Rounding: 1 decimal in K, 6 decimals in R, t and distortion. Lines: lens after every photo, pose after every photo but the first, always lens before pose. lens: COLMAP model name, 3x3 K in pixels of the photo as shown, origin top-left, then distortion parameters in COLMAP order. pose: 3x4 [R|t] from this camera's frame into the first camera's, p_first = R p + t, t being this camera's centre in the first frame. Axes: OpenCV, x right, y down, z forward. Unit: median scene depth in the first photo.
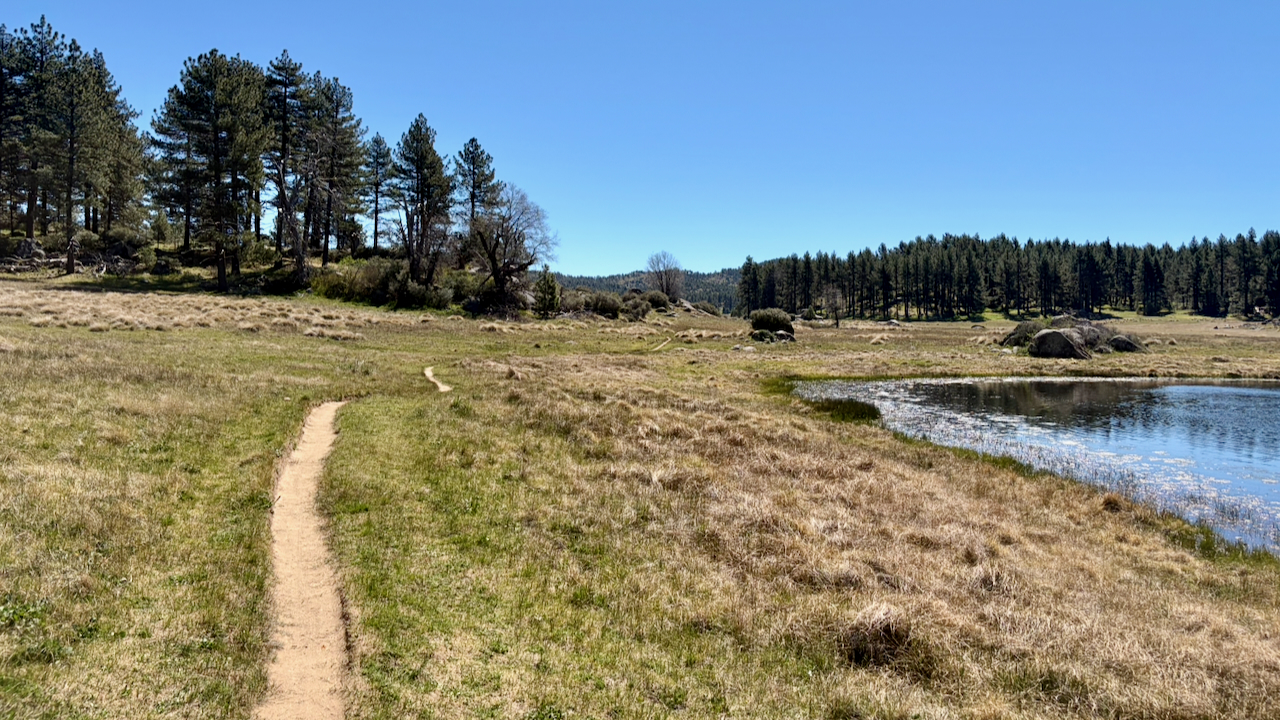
lens RADIAL K [[925.4, 0, 640.2], [0, 925.4, 353.2], [0, 0, 1]] dist [-0.000369, -0.011980]
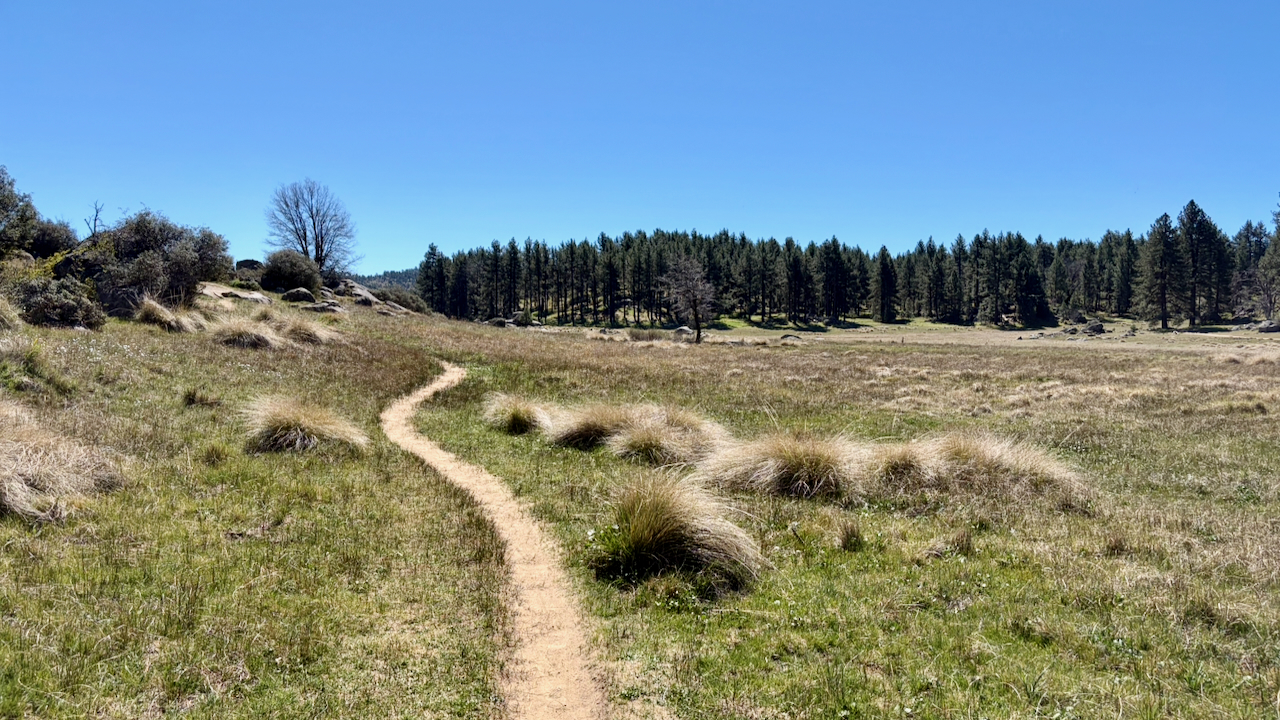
lens RADIAL K [[925.4, 0, 641.0], [0, 925.4, 355.3], [0, 0, 1]] dist [-0.000369, -0.011980]
pose [[0.935593, -0.006541, 0.353020, 0.006844], [0.008298, 0.999960, -0.003464, -0.008468], [-0.352983, 0.006170, 0.935609, 0.242516]]
